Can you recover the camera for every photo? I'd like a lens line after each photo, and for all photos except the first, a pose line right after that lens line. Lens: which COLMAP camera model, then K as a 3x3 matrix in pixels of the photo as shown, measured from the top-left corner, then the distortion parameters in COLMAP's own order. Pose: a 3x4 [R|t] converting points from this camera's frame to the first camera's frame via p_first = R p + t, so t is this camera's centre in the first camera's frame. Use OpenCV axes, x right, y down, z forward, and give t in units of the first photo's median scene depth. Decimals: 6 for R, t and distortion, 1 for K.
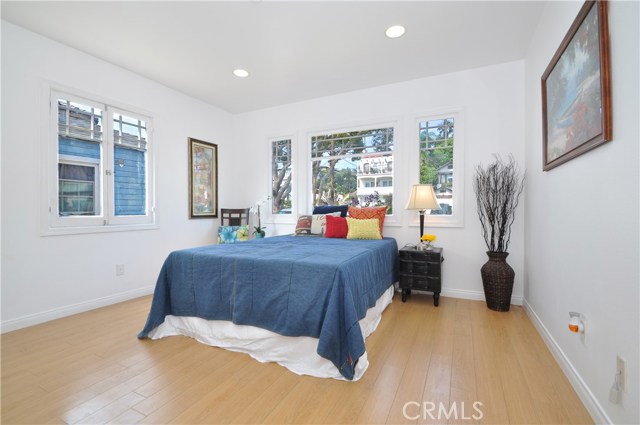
lens RADIAL K [[286.4, 0, 329.6], [0, 286.4, 213.4], [0, 0, 1]] dist [-0.000729, -0.000096]
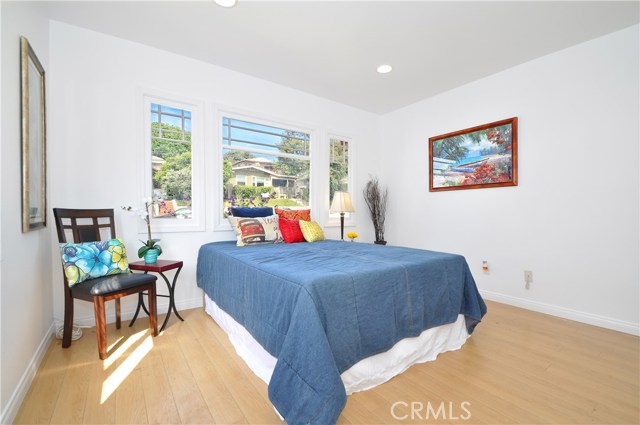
lens RADIAL K [[286.4, 0, 329.6], [0, 286.4, 213.4], [0, 0, 1]] dist [-0.000729, -0.000096]
pose [[0.474903, -0.001508, 0.880037, -0.741761], [0.003399, 0.999994, -0.000121, -0.007990], [-0.880031, 0.003048, 0.474906, 0.467173]]
